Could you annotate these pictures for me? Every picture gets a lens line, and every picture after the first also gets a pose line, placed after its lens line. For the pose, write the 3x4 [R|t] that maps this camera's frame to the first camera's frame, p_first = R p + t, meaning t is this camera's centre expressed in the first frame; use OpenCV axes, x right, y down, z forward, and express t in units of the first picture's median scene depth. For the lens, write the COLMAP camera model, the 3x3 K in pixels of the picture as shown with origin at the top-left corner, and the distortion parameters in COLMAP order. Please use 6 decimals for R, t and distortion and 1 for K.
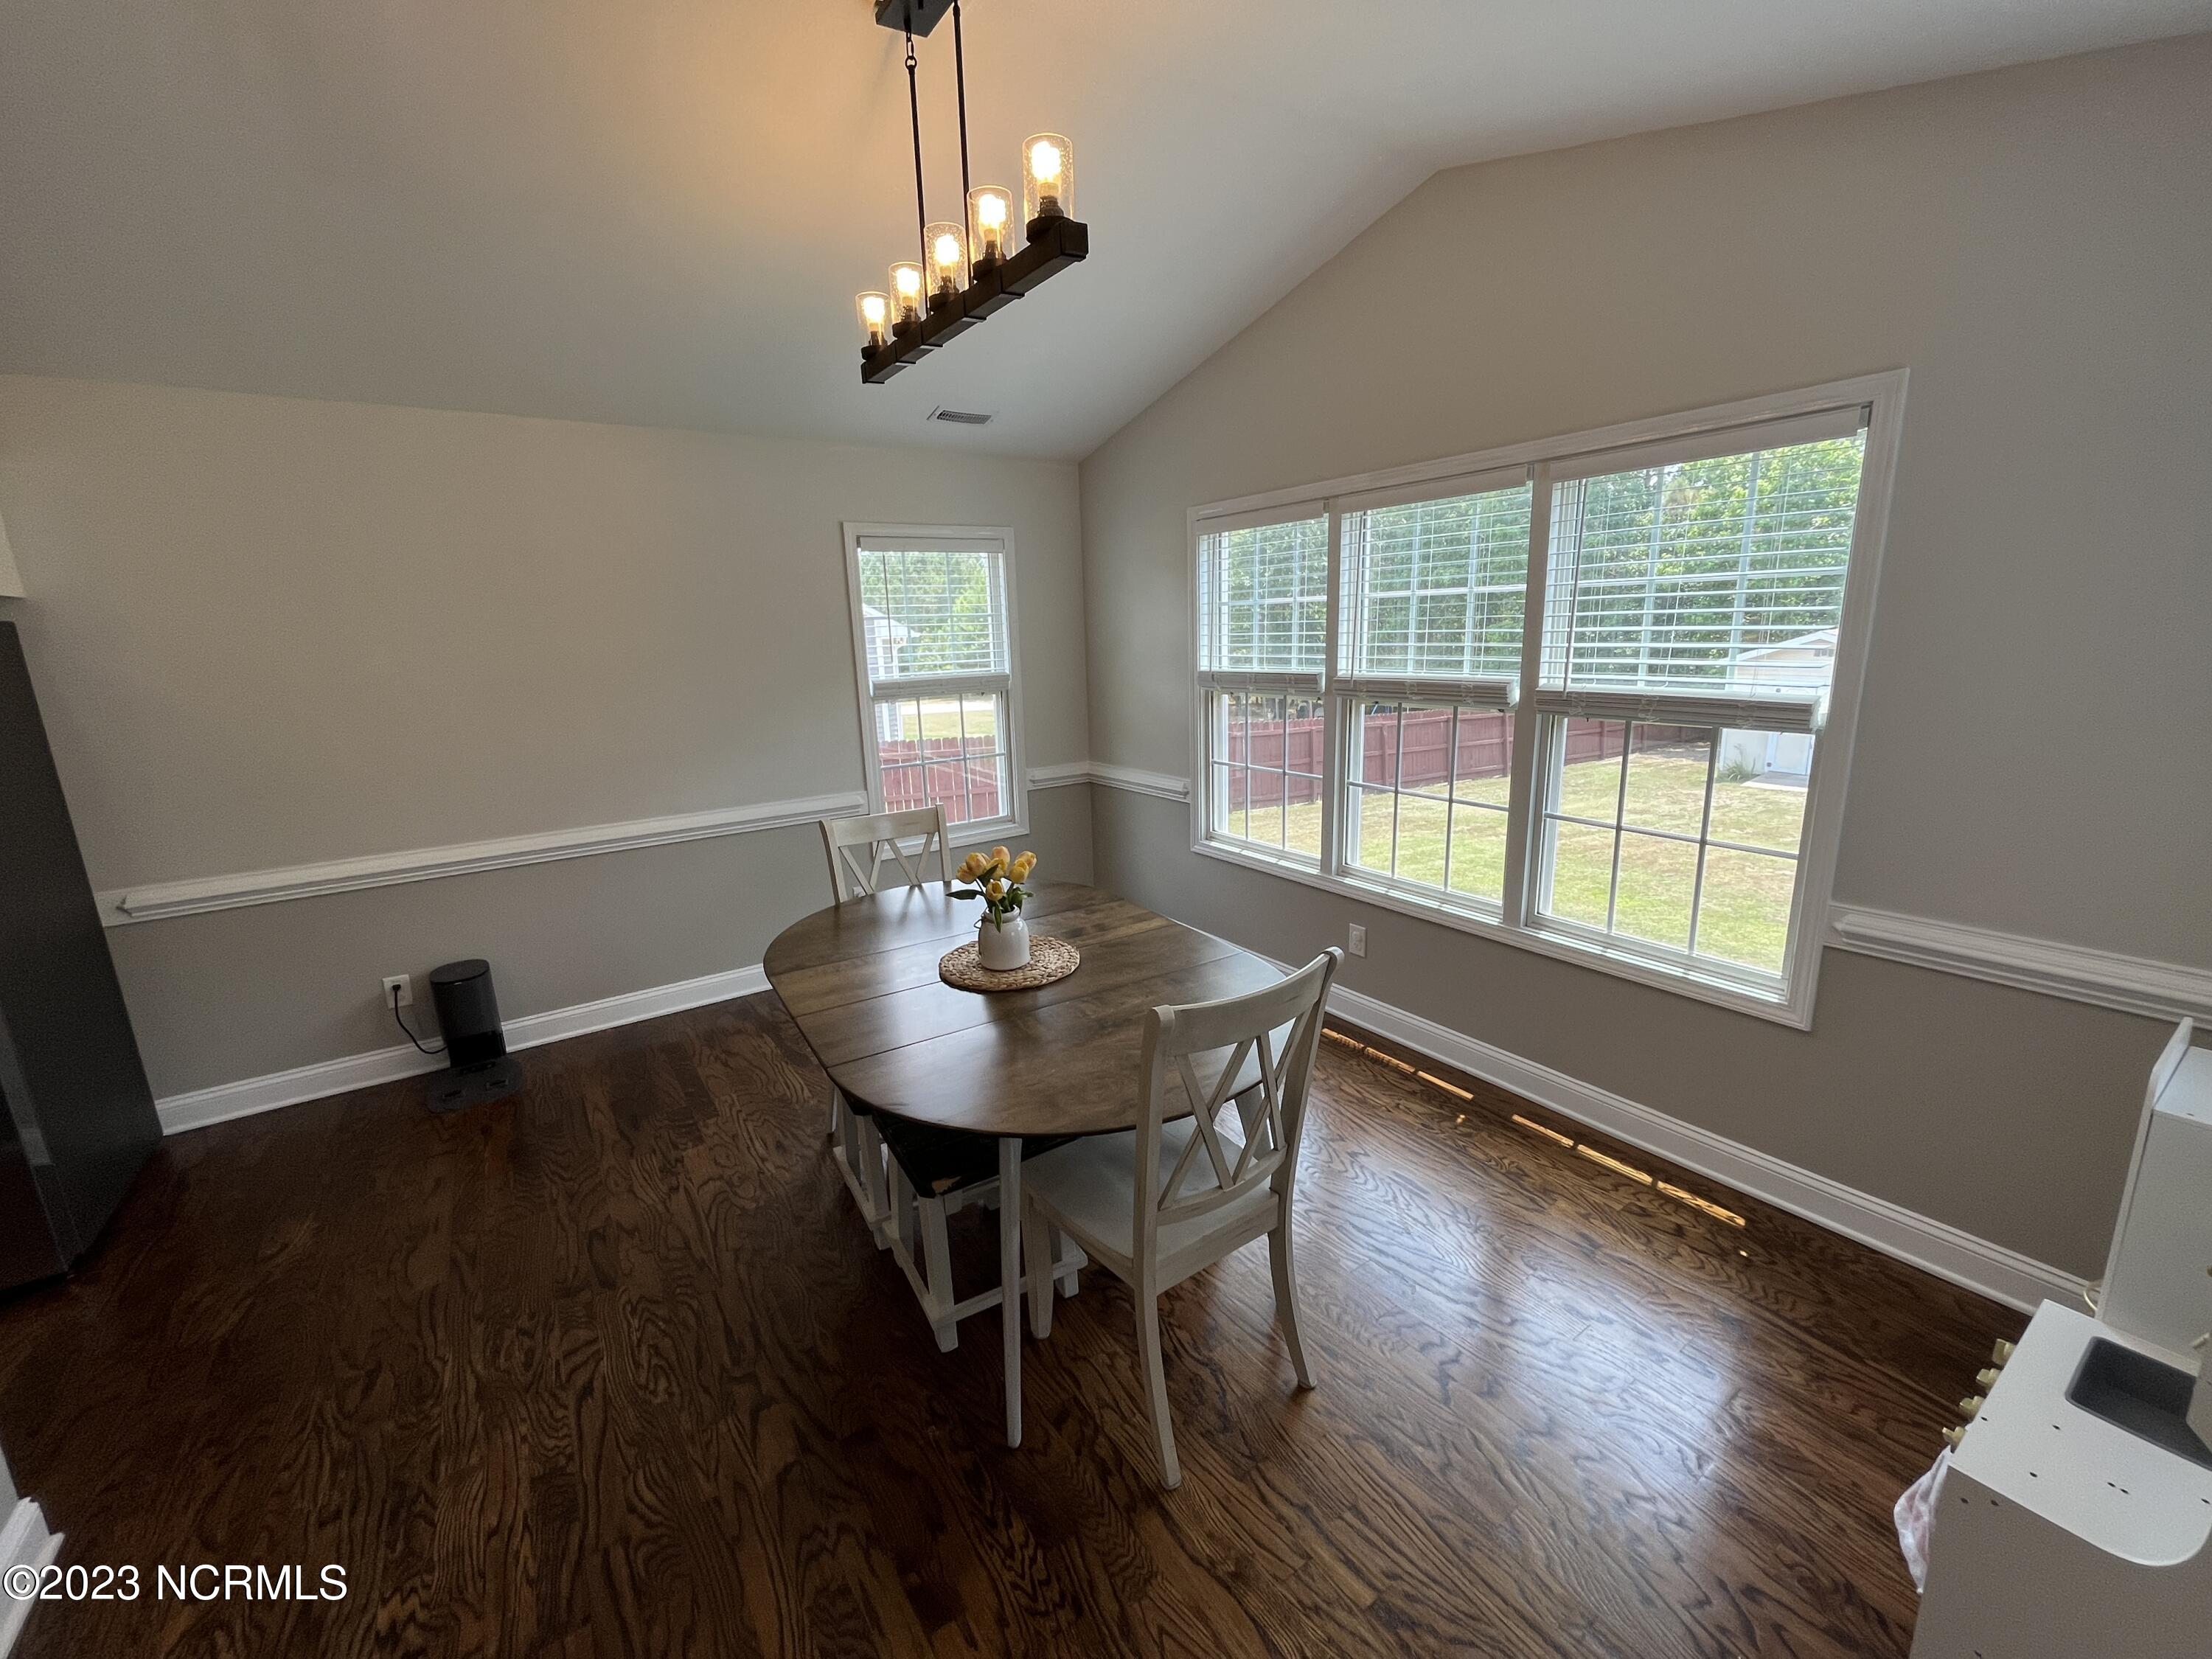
lens RADIAL K [[892.6, 0, 1100.5], [0, 892.6, 819.1], [0, 0, 1]] dist [0.000068, 0.000114]
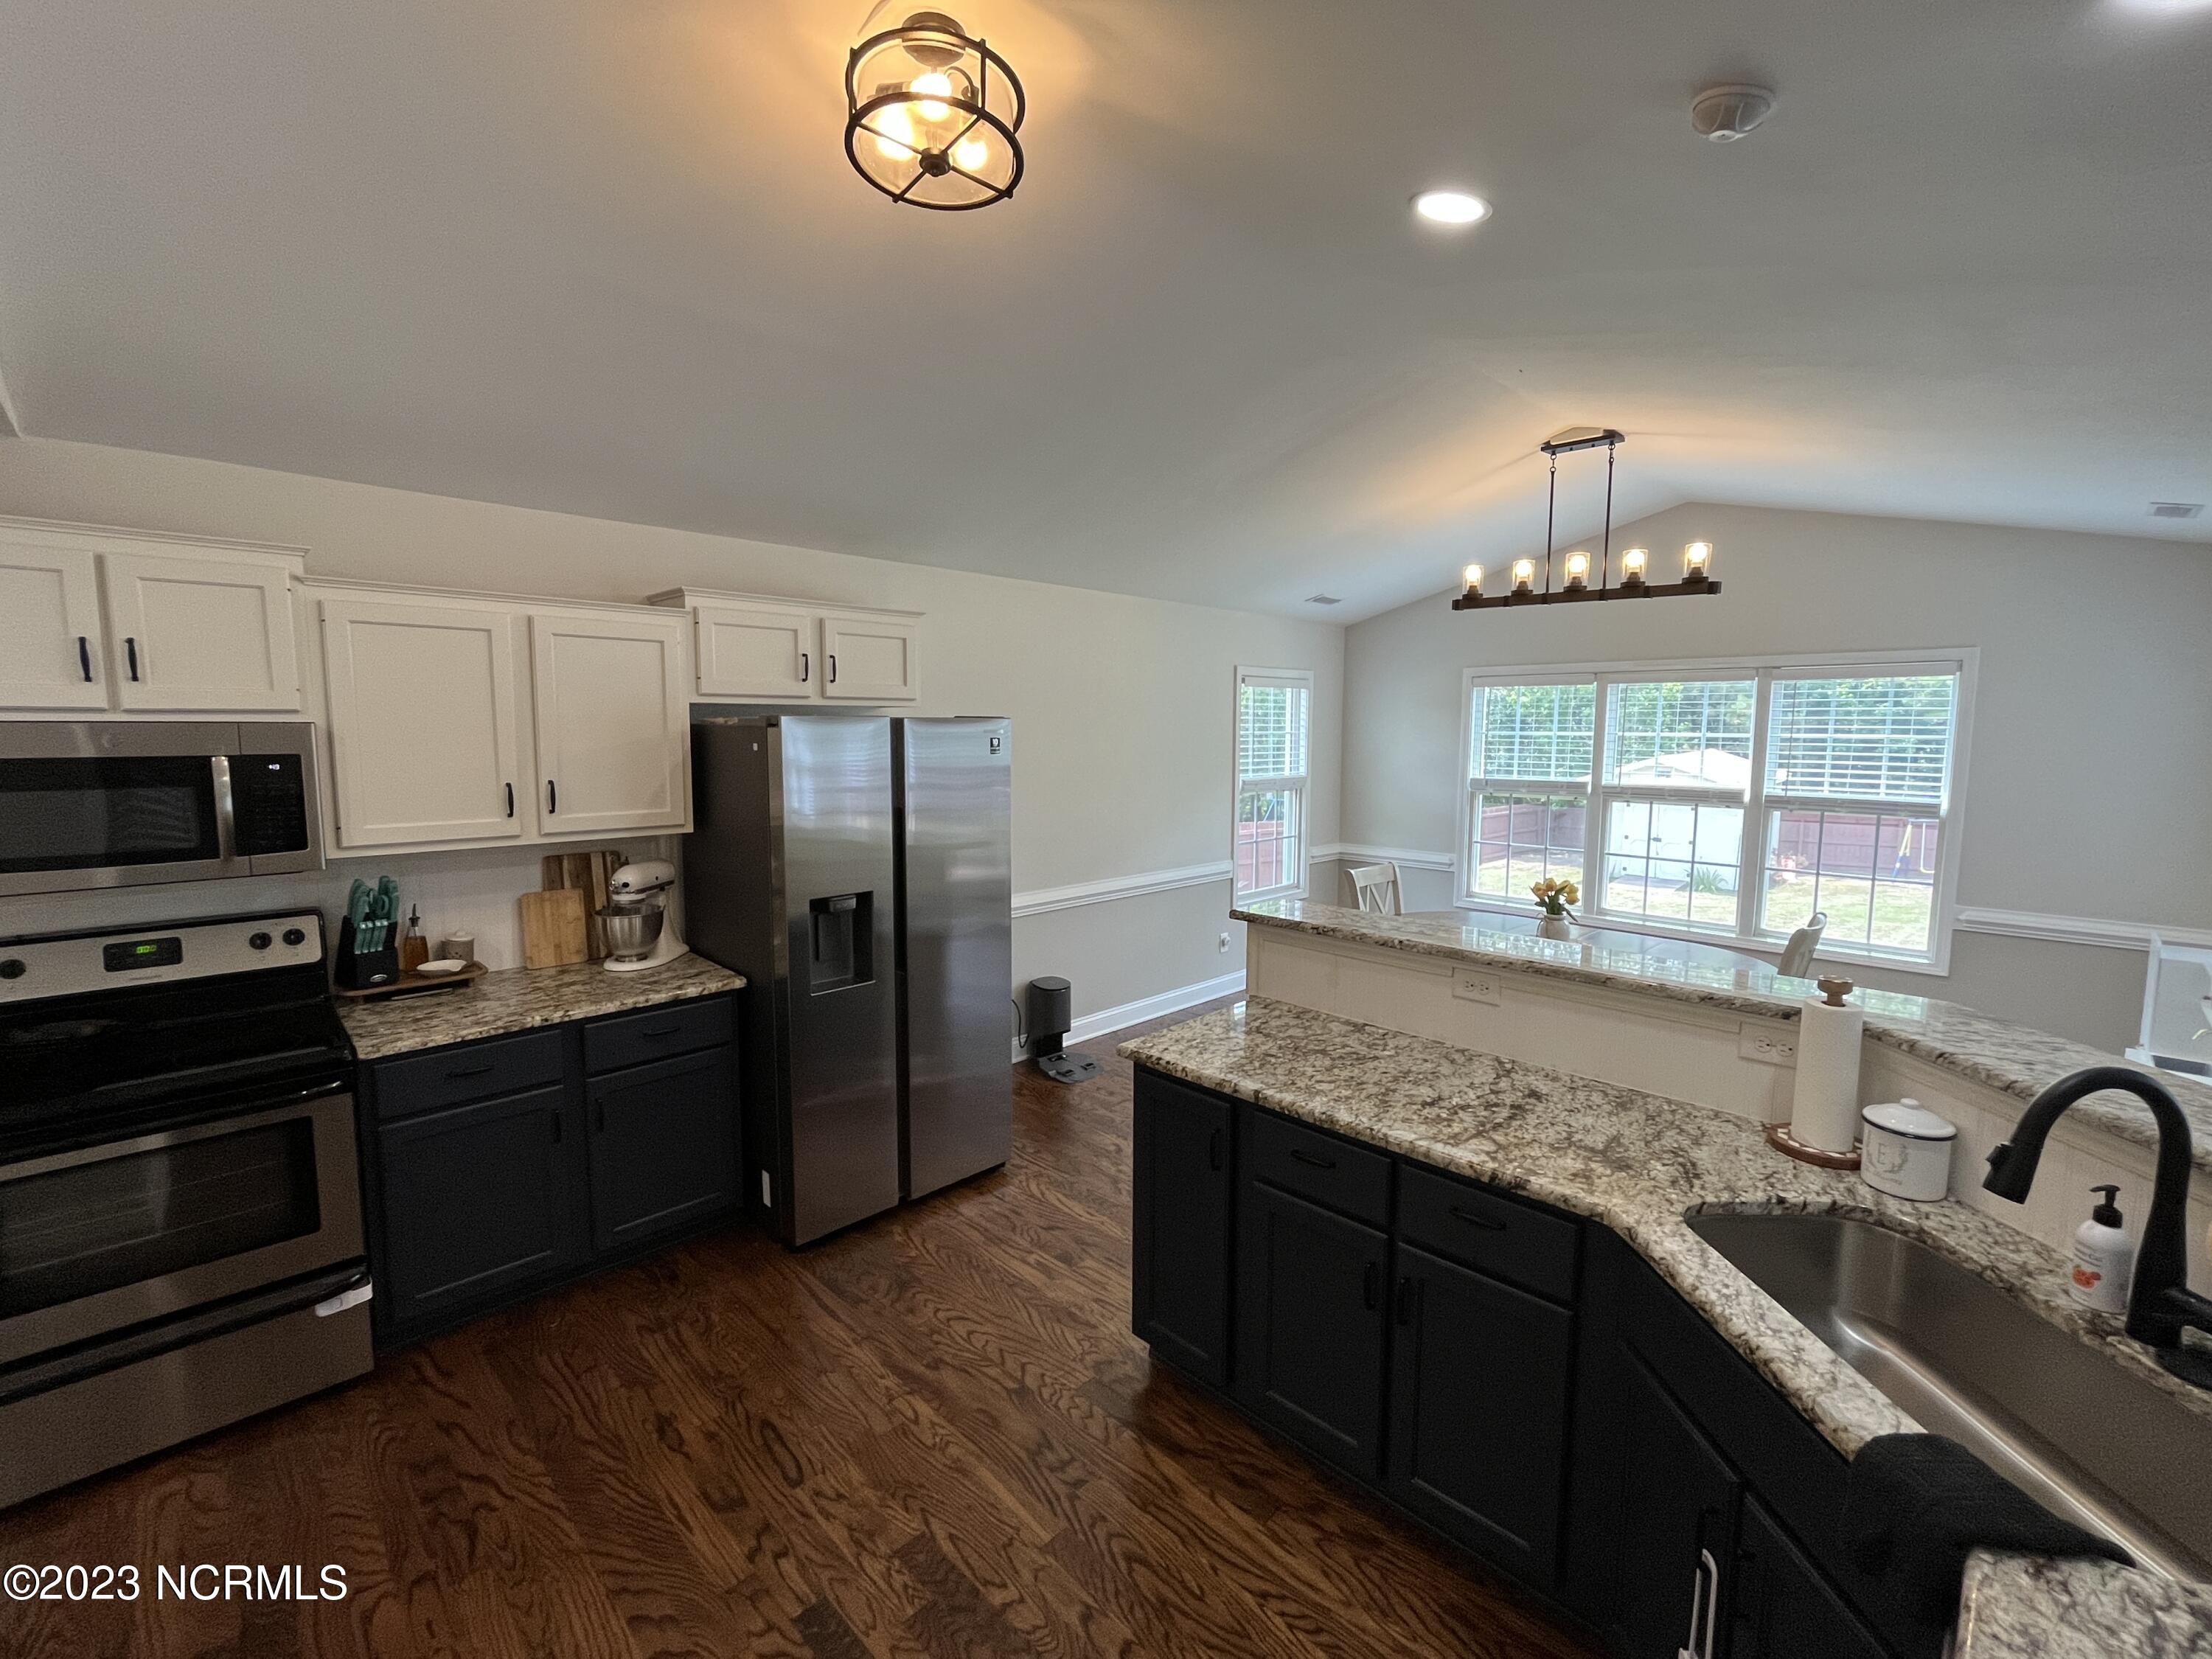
lens RADIAL K [[949.2, 0, 1098.9], [0, 949.2, 819.1], [0, 0, 1]] dist [-0.001238, -0.000062]
pose [[0.981463, 0.016617, 0.190929, -0.898144], [0.005915, 0.993133, -0.116840, 0.087204], [-0.191560, 0.115803, 0.974625, -0.429241]]
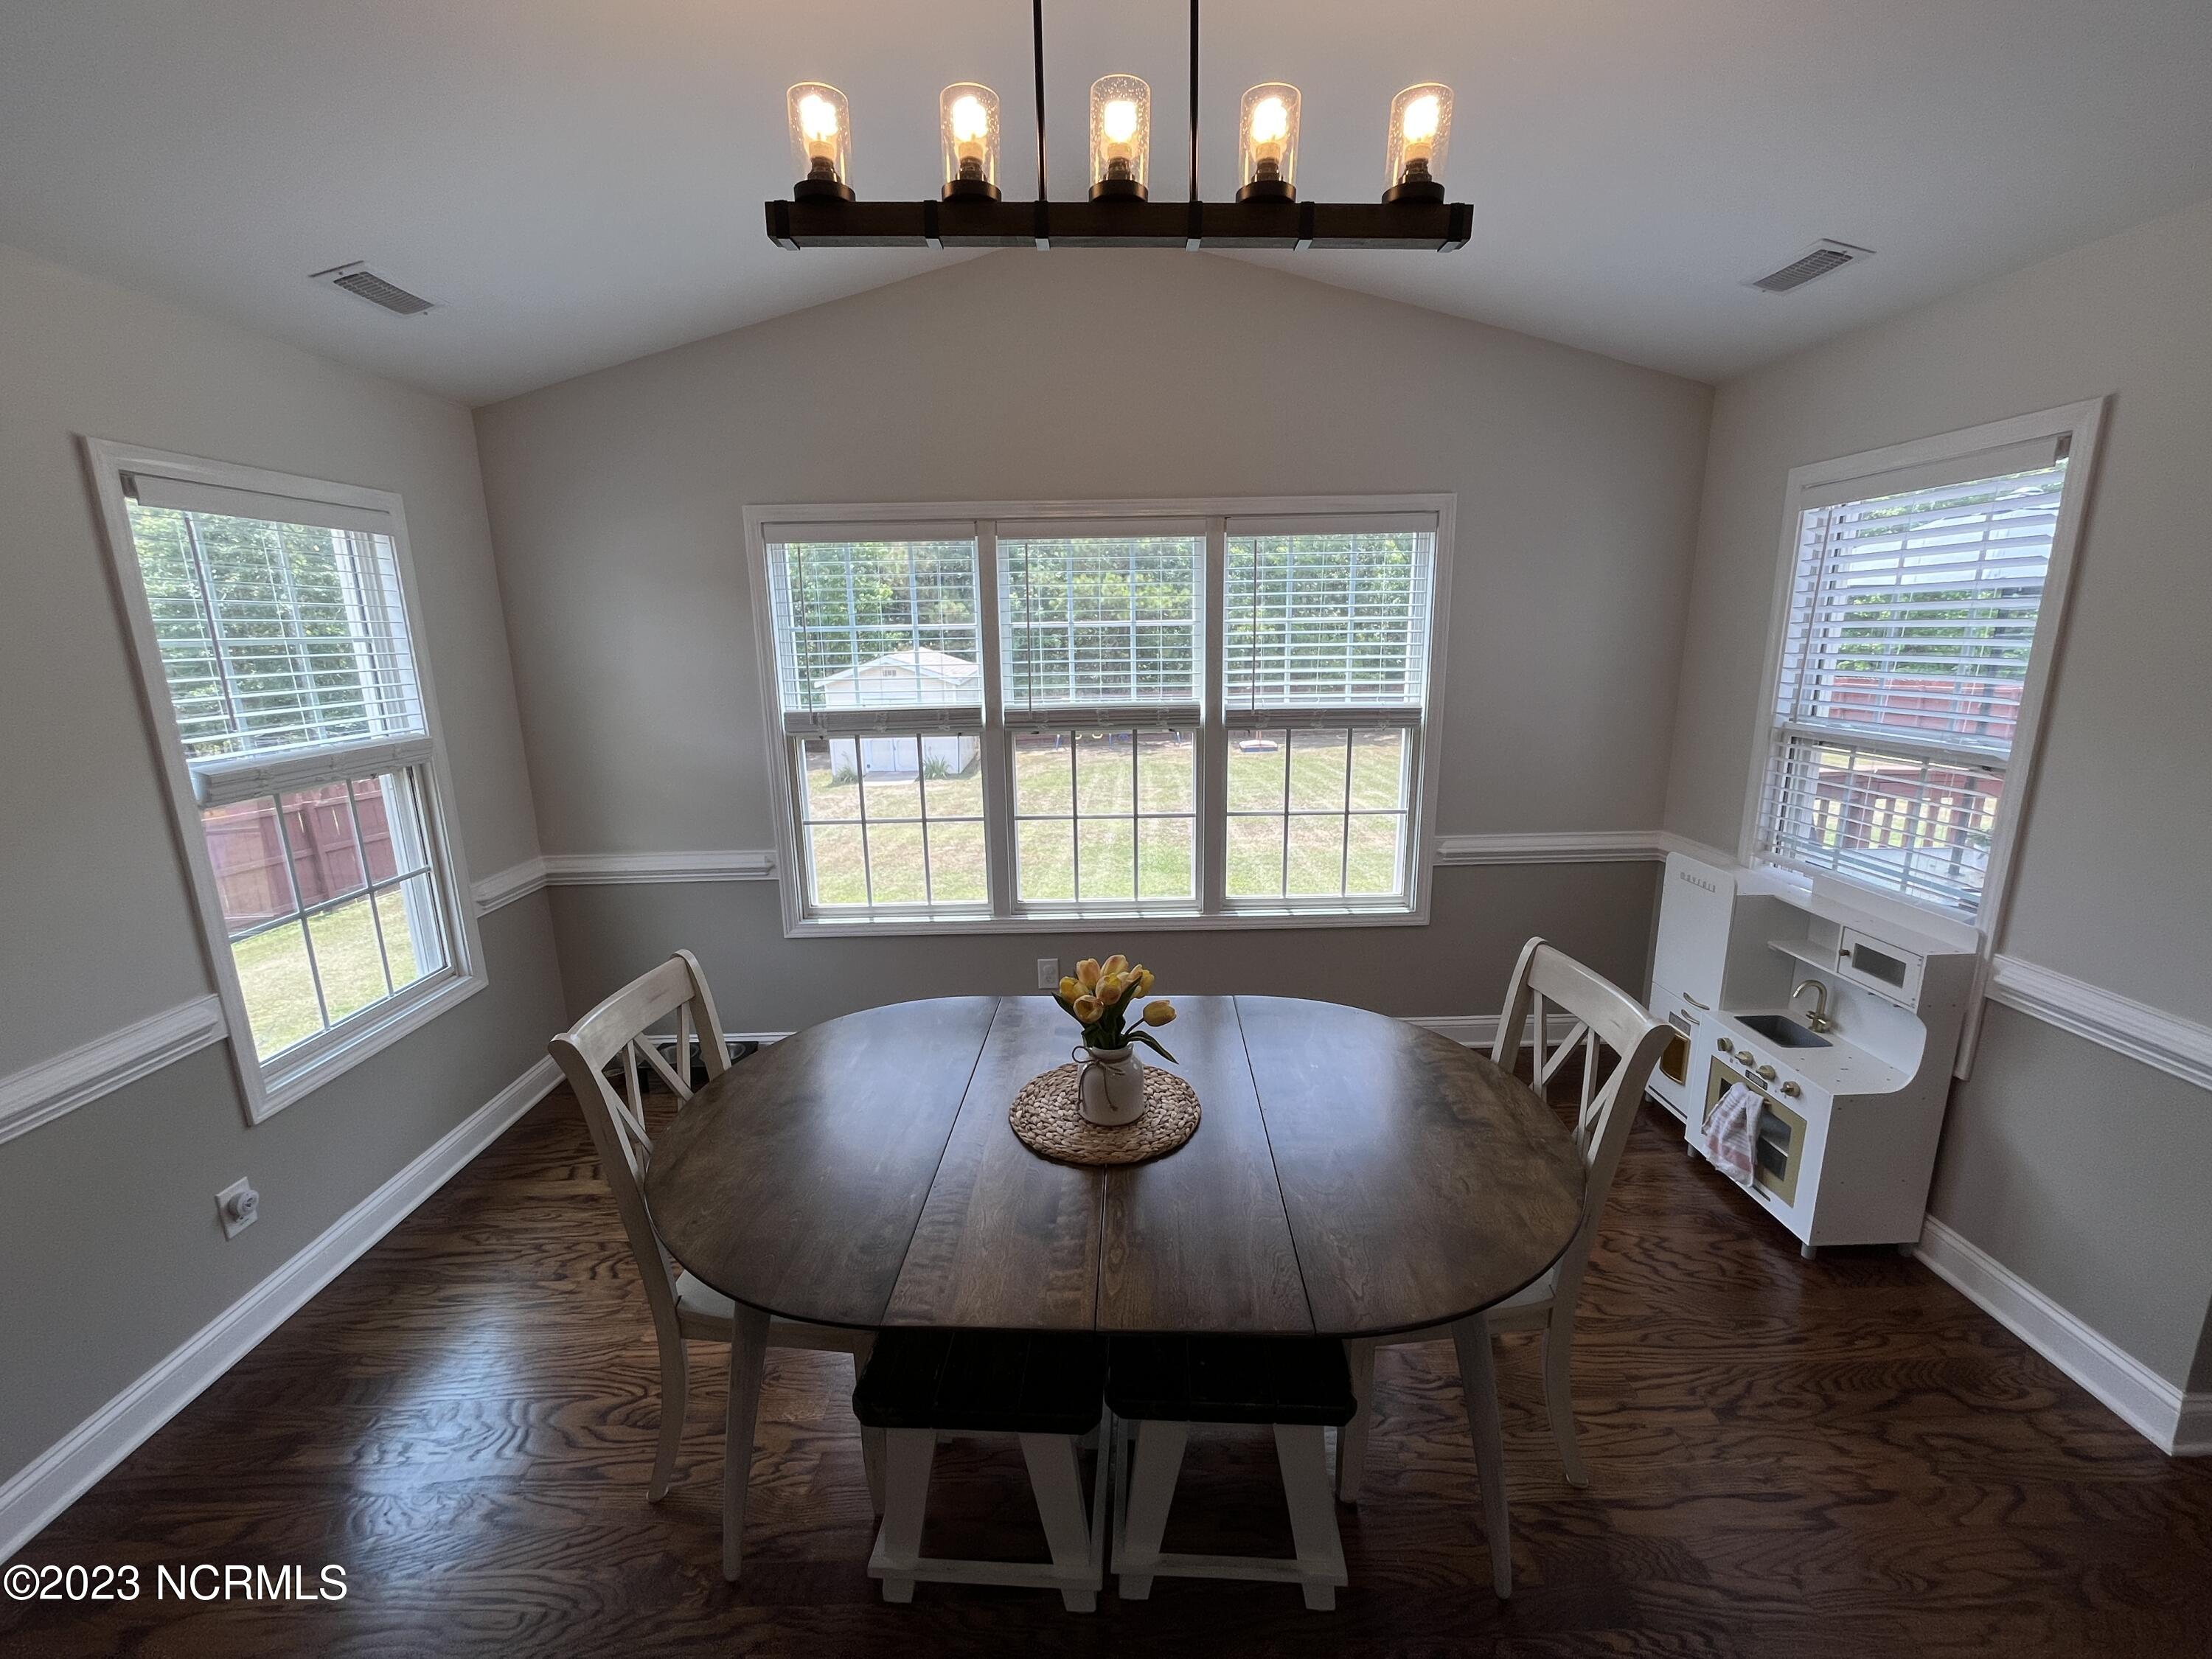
lens RADIAL K [[894.0, 0, 1101.0], [0, 894.0, 821.9], [0, 0, 1]] dist [-0.001382, -0.000344]
pose [[0.551161, -0.158109, 0.819282, -0.470830], [0.177794, 0.981588, 0.069824, -0.088803], [-0.815237, 0.107179, 0.569124, 0.382313]]
